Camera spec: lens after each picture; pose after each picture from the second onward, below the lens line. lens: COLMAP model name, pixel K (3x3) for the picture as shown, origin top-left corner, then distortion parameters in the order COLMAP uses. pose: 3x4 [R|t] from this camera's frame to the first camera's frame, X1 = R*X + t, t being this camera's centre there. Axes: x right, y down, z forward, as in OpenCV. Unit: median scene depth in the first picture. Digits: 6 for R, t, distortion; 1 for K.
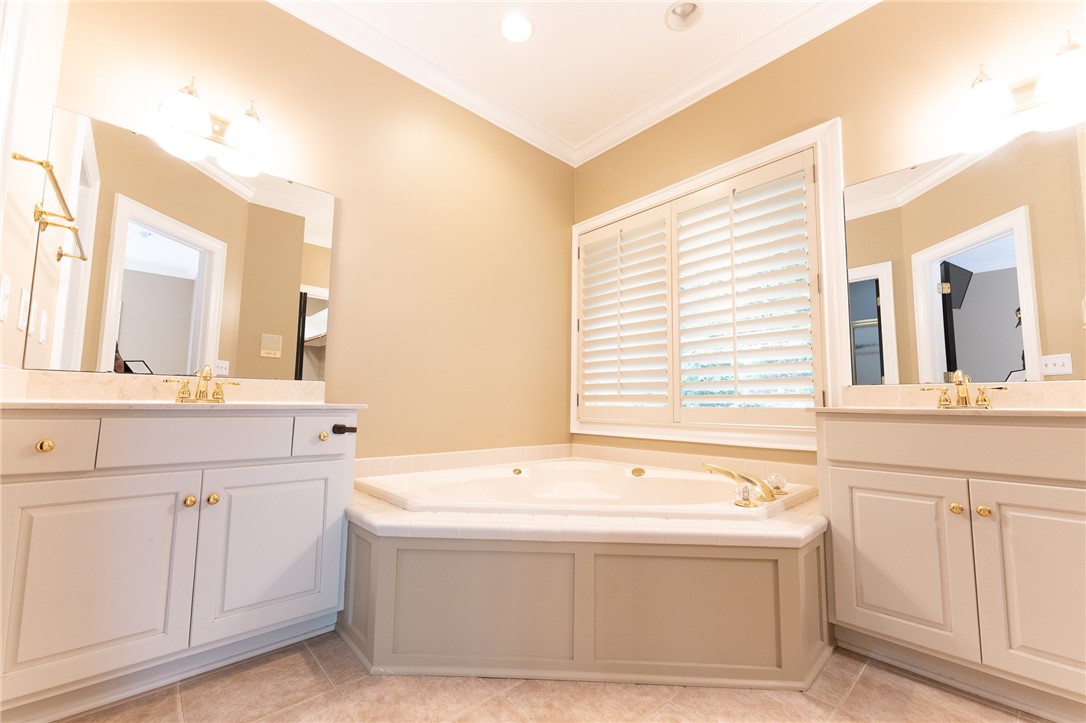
lens RADIAL K [[433.7, 0, 543.6], [0, 433.7, 364.2], [0, 0, 1]] dist [-0.008883, 0.000926]
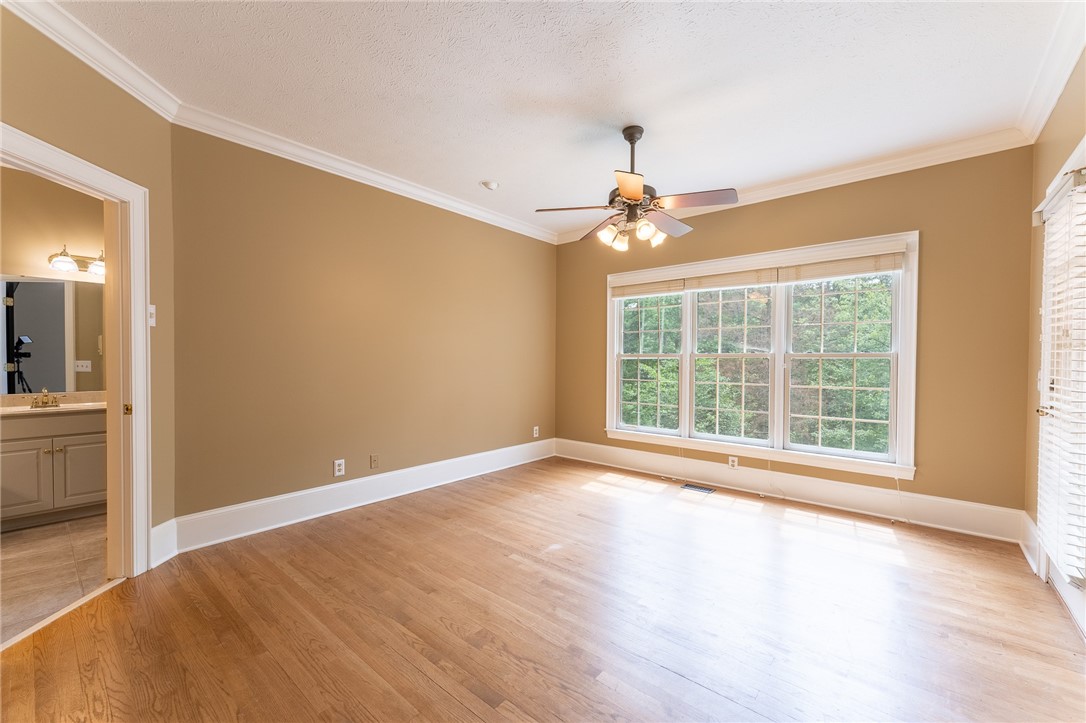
lens RADIAL K [[433.7, 0, 544.6], [0, 433.7, 364.5], [0, 0, 1]] dist [-0.008883, 0.000926]
pose [[-0.136668, -0.022645, 0.990358, -1.071741], [-0.094594, 0.995469, 0.009708, -0.263006], [-0.986090, -0.092356, -0.138191, -0.825234]]
